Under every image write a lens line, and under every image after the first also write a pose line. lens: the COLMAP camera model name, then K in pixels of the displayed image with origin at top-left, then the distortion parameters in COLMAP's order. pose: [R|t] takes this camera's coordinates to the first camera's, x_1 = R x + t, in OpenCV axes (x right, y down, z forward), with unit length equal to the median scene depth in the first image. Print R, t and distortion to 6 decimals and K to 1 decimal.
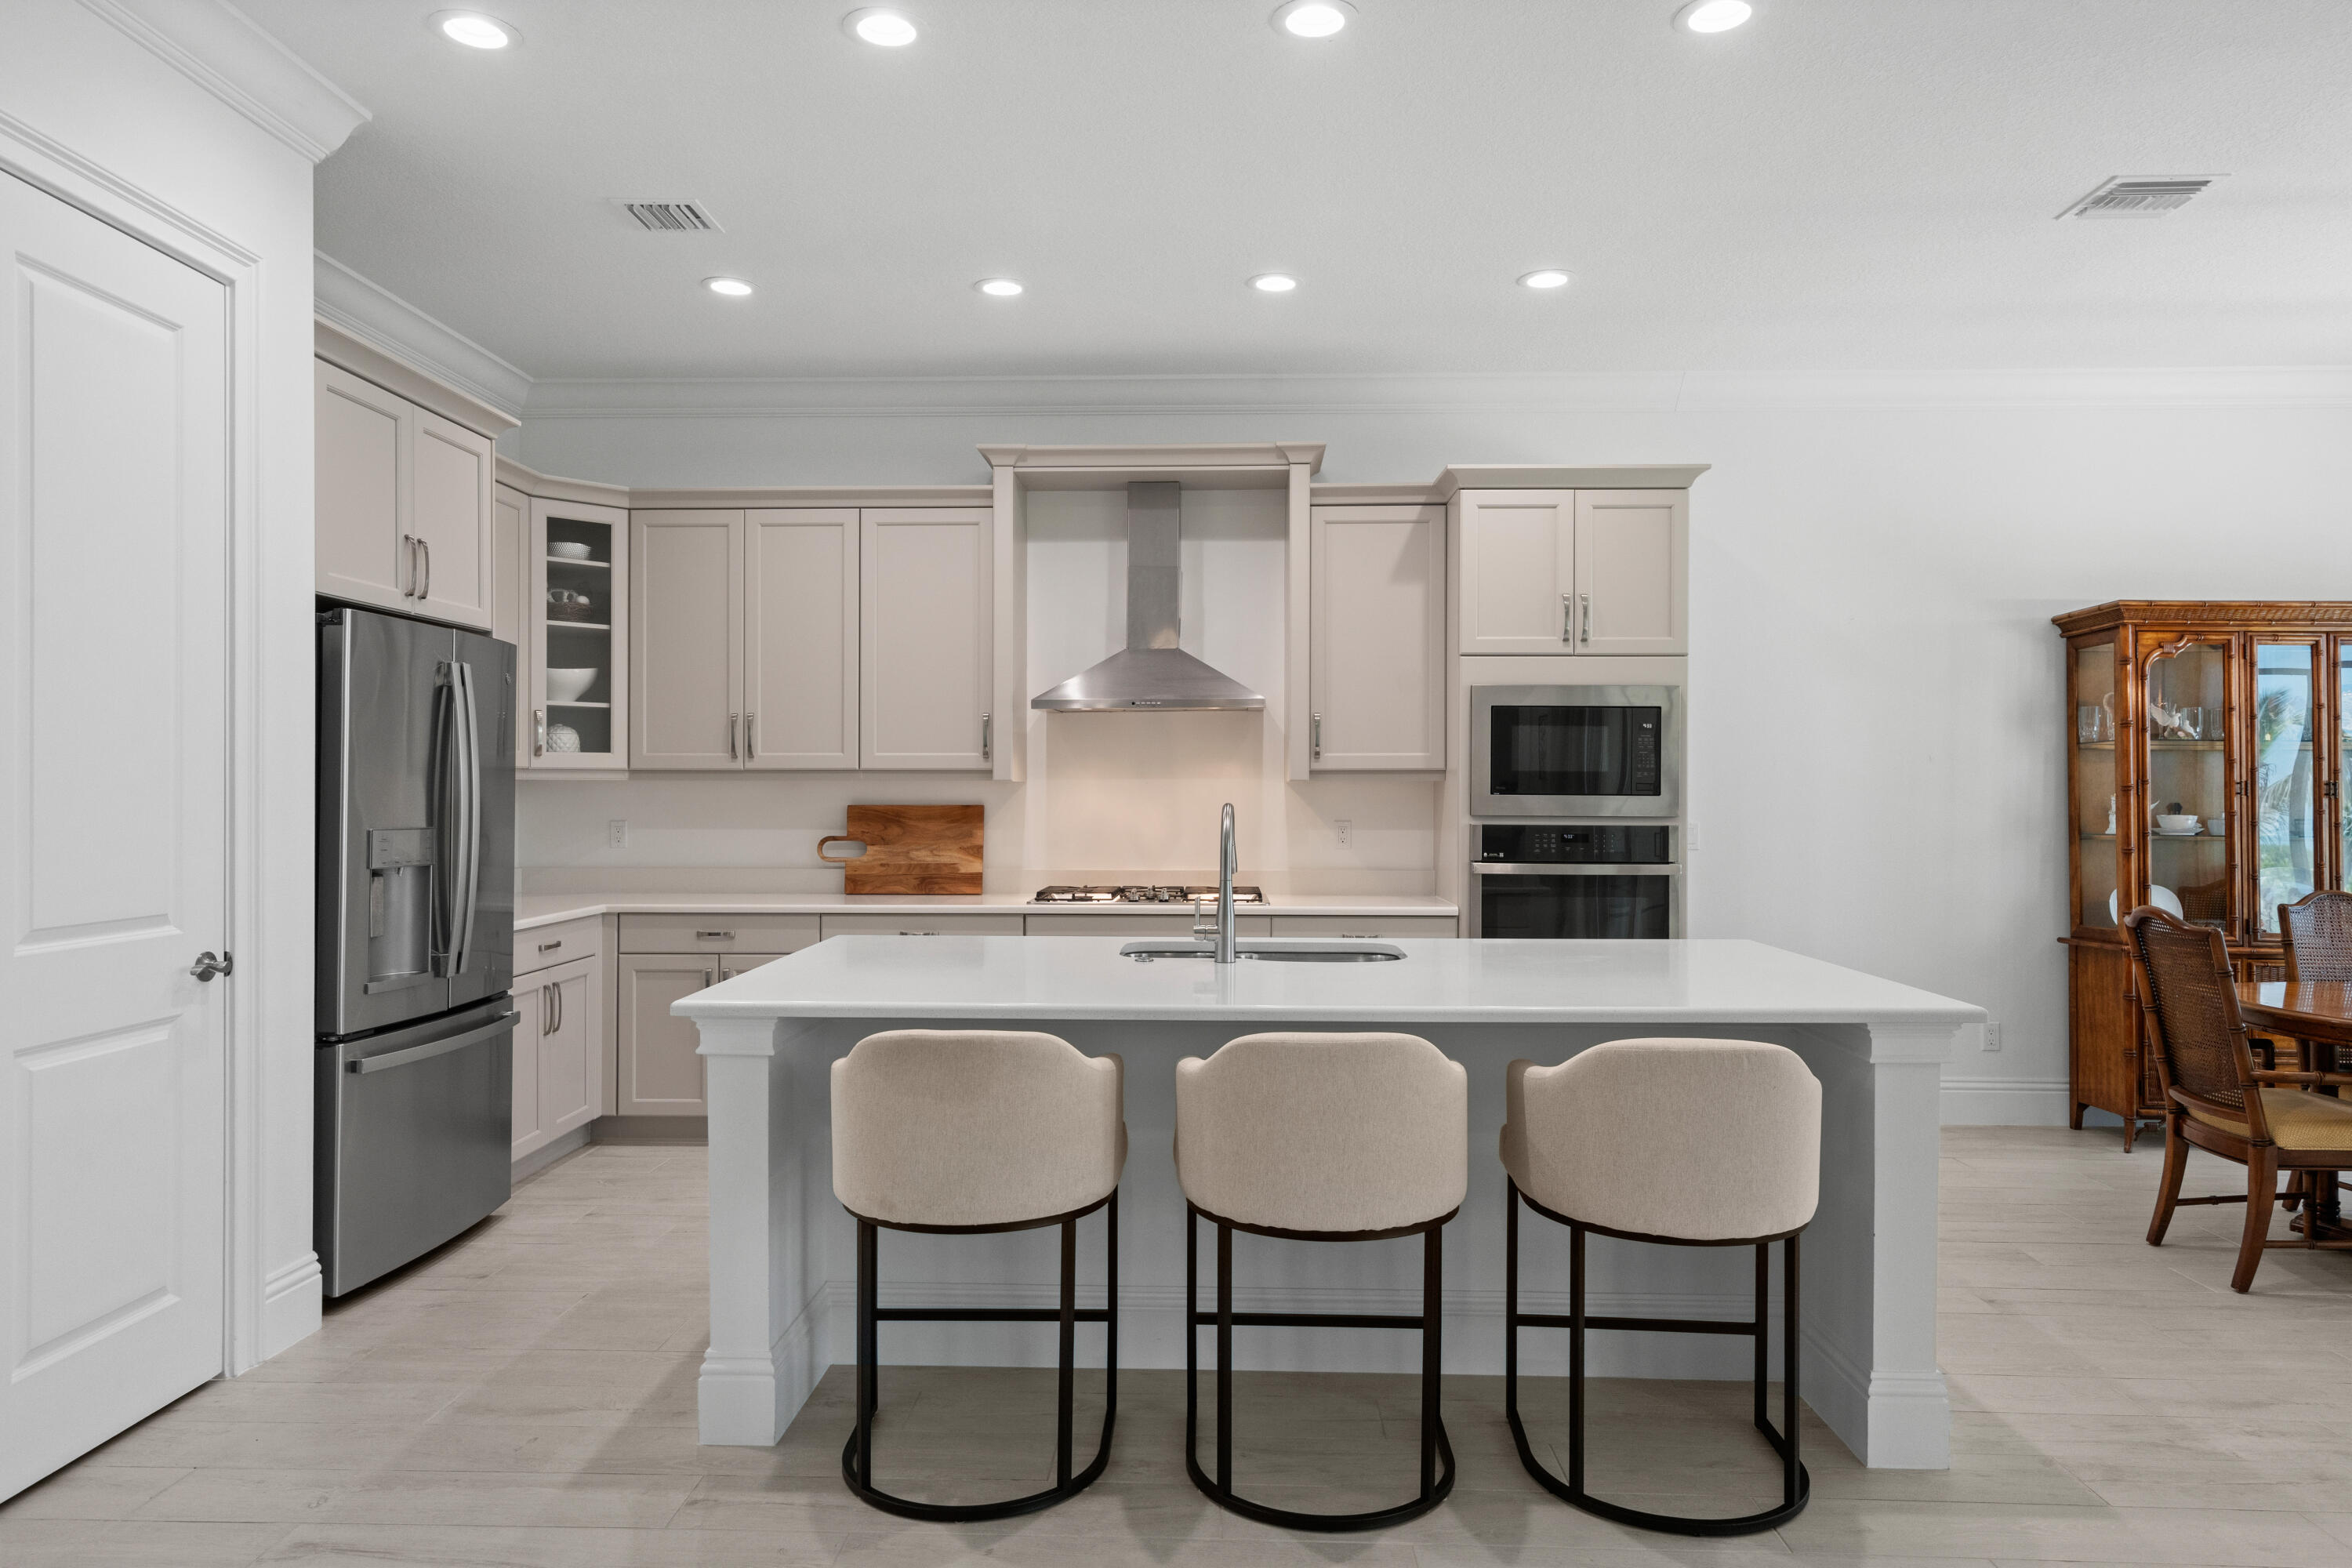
lens RADIAL K [[1458.5, 0, 1171.7], [0, 1458.5, 791.1], [0, 0, 1]] dist [0.005275, 0.002275]
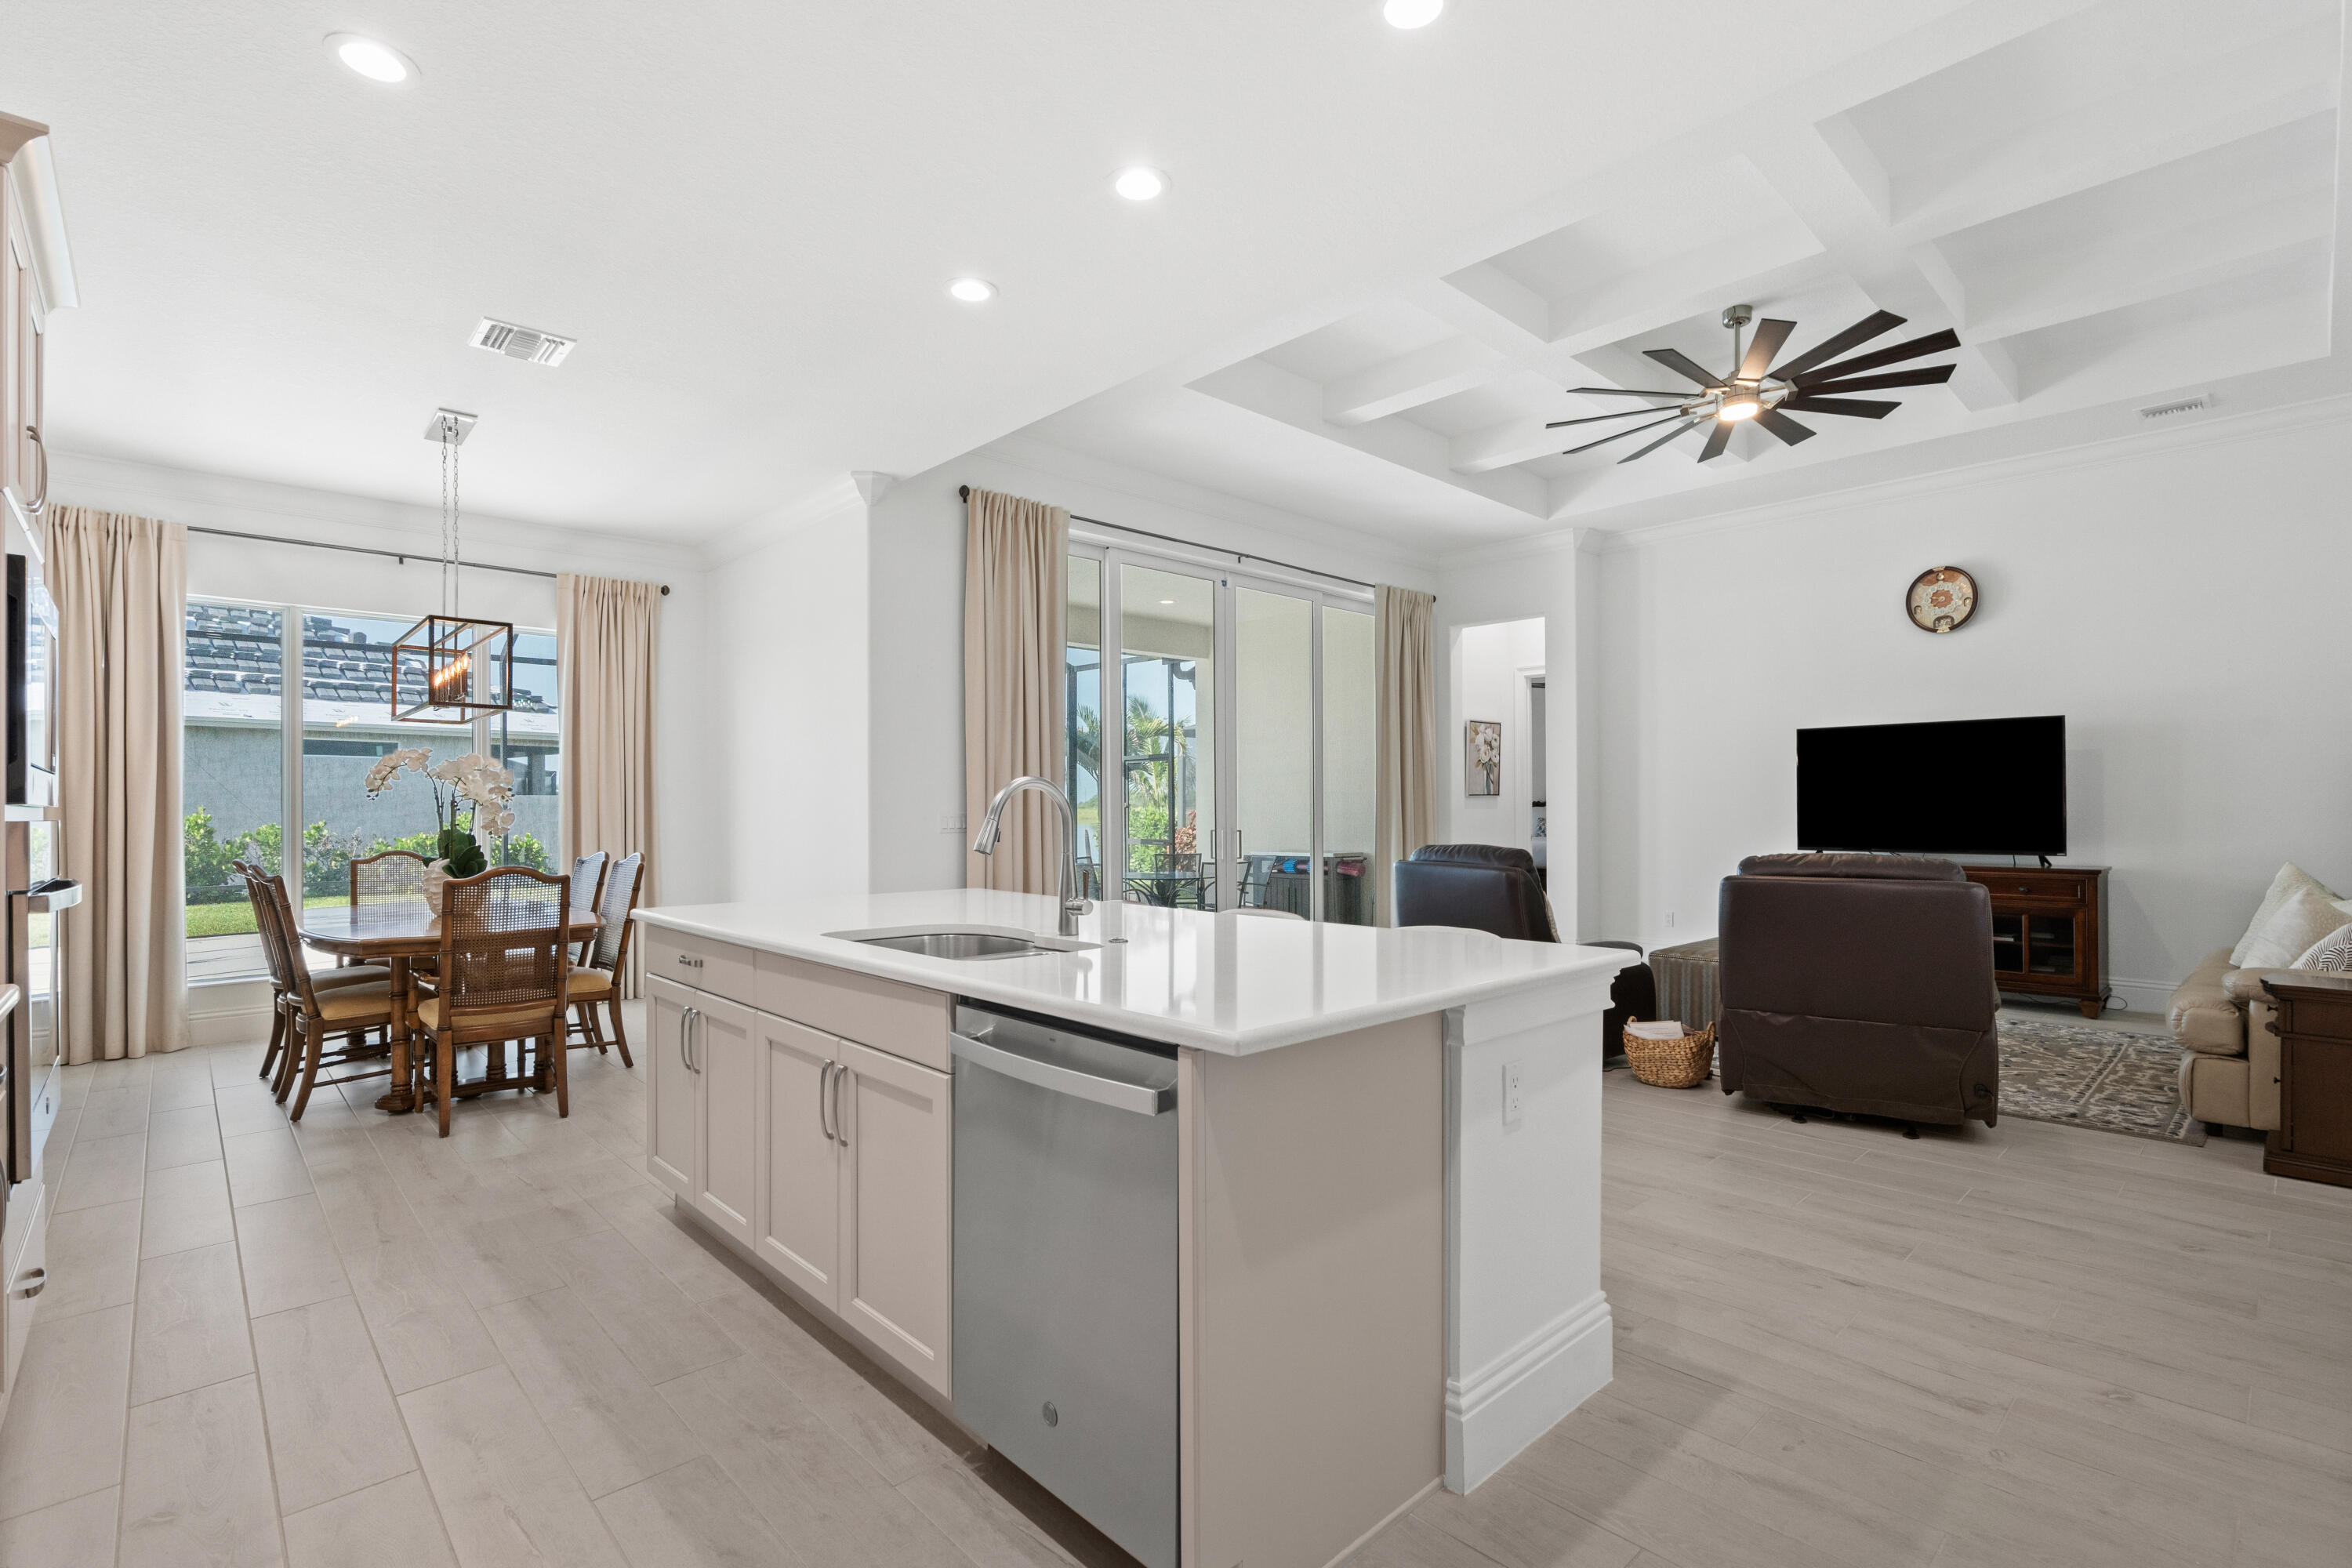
lens RADIAL K [[1075.5, 0, 1181.6], [0, 1075.5, 797.7], [0, 0, 1]] dist [-0.001779, -0.000068]
pose [[-0.708814, 0.006202, 0.705368, -0.346128], [0.004323, 0.999981, -0.004449, 0.016637], [-0.705382, -0.000104, -0.708827, 0.937092]]
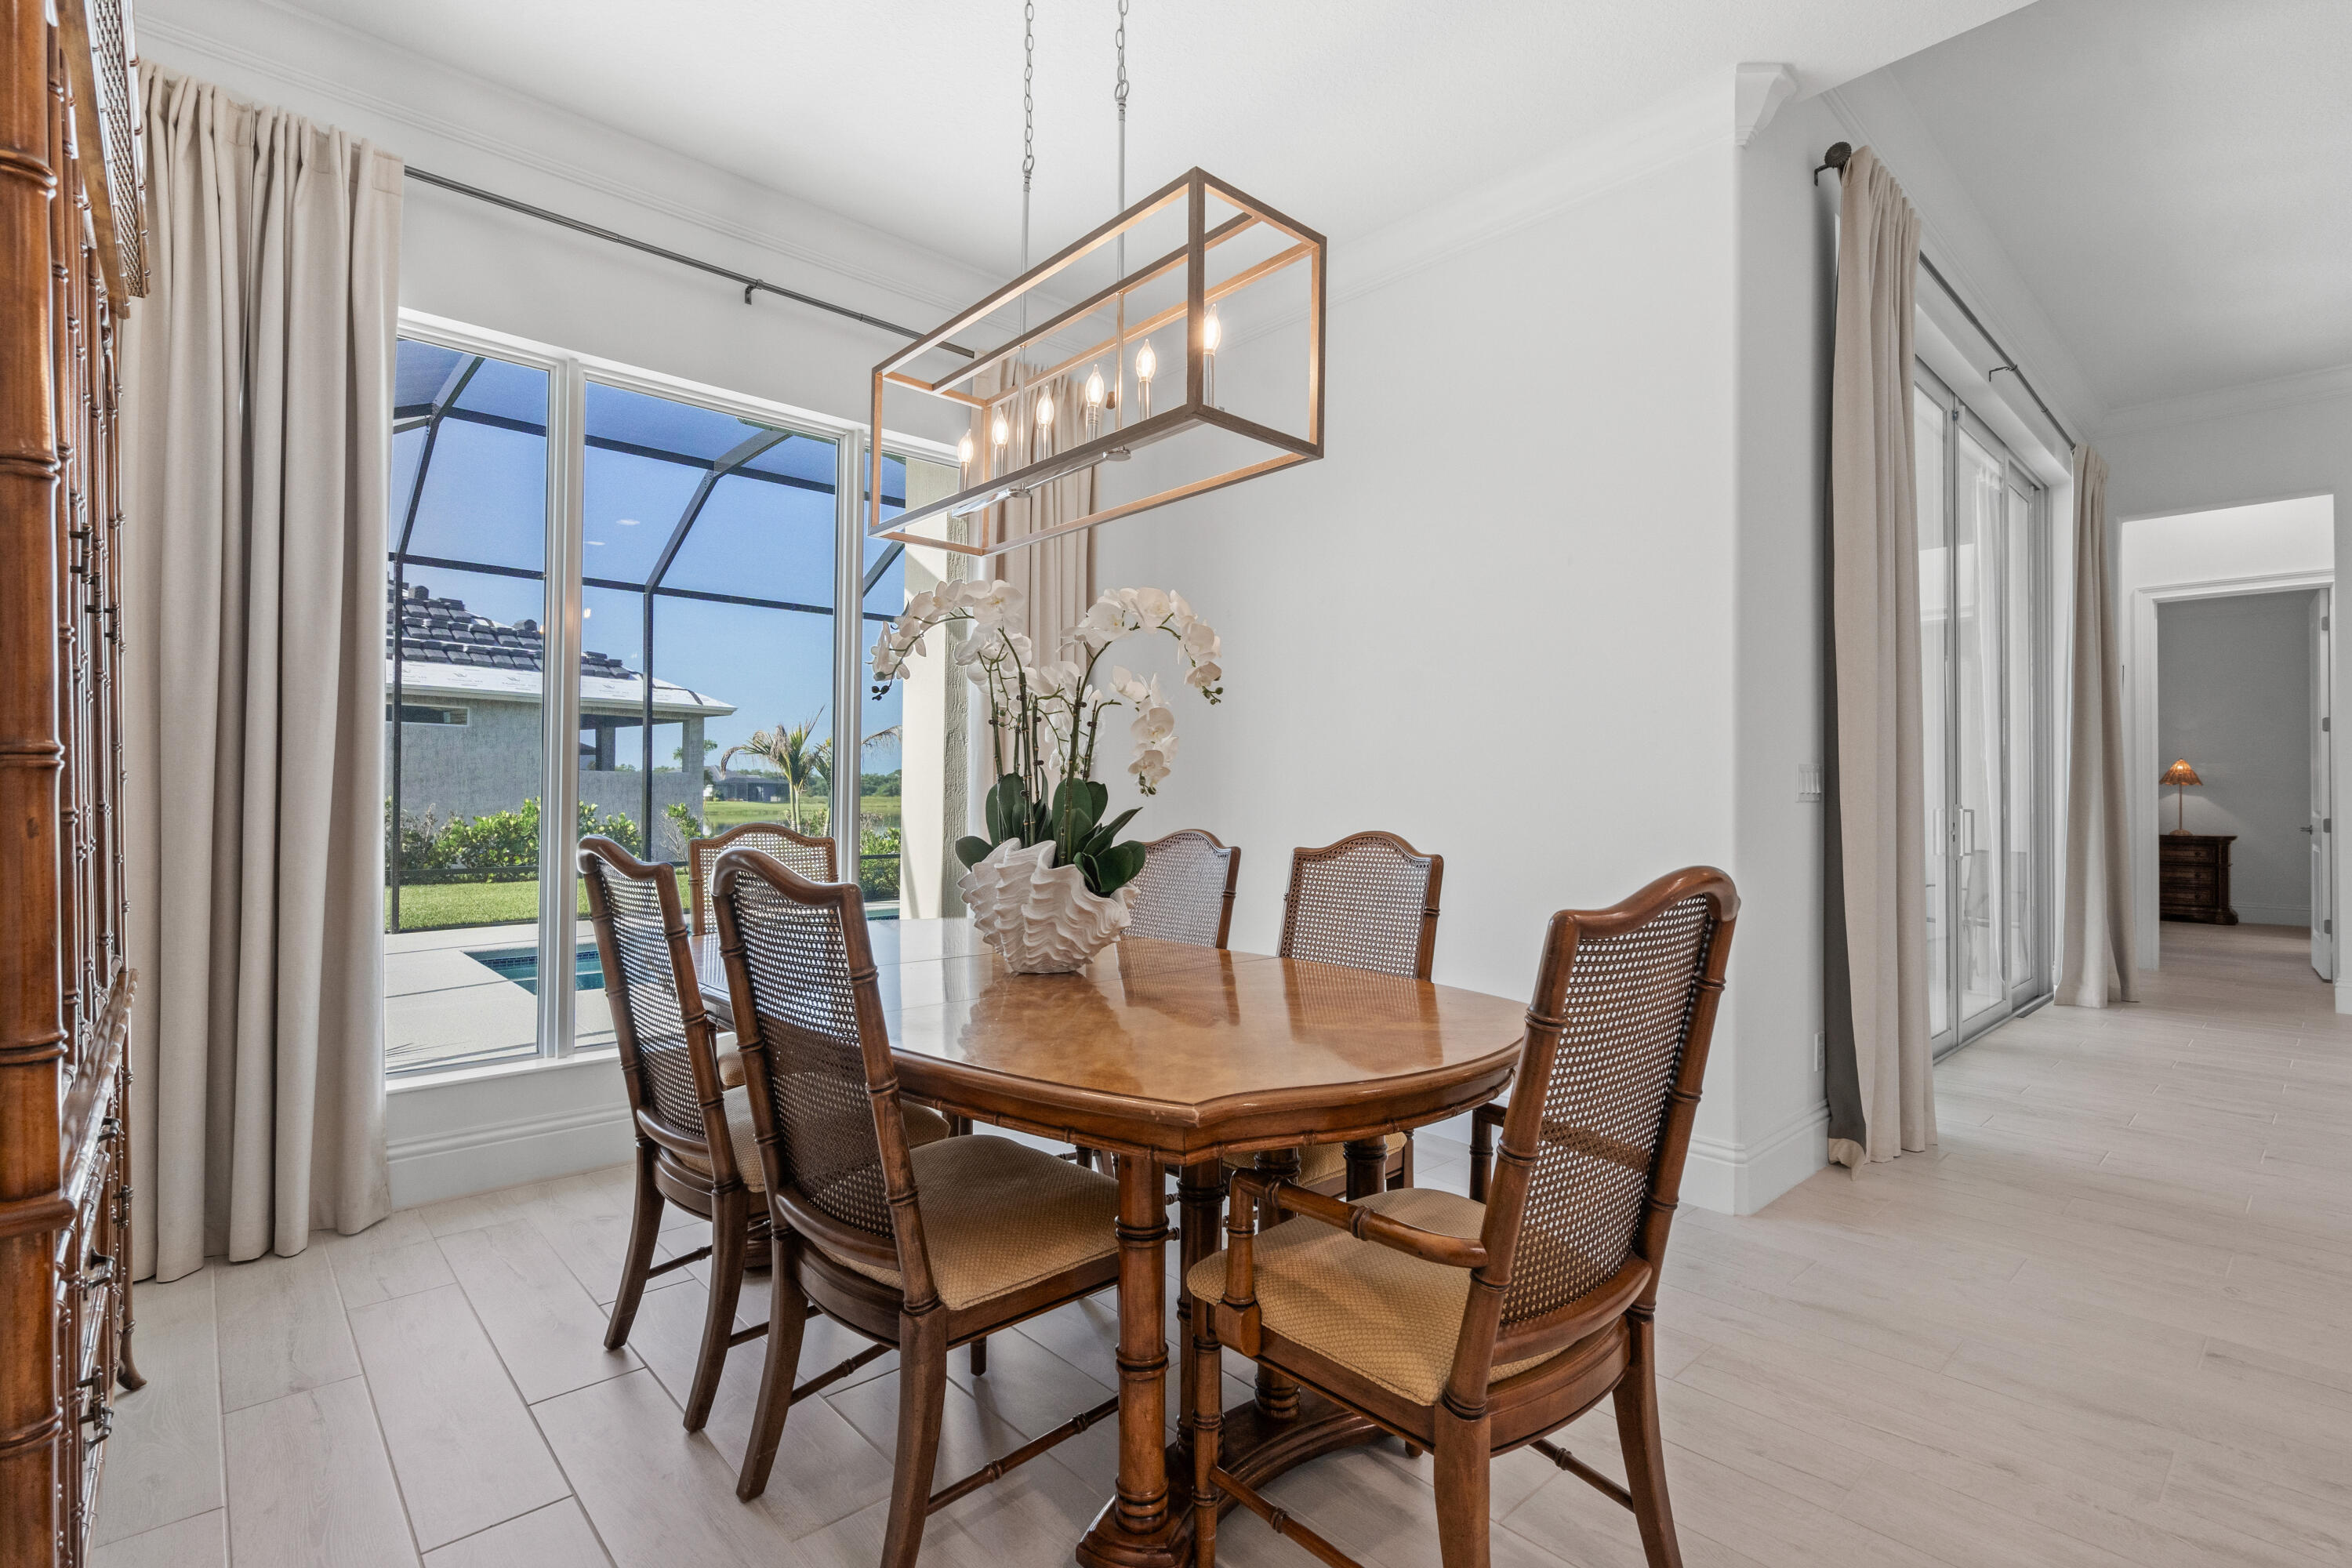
lens RADIAL K [[1089.2, 0, 1176.0], [0, 1089.2, 781.2], [0, 0, 1]] dist [-0.002642, 0.000135]
pose [[-0.696617, 0.003446, 0.717435, 0.411150], [-0.005961, 0.999926, -0.010591, 0.042121], [-0.717418, -0.011655, -0.696545, 0.972275]]
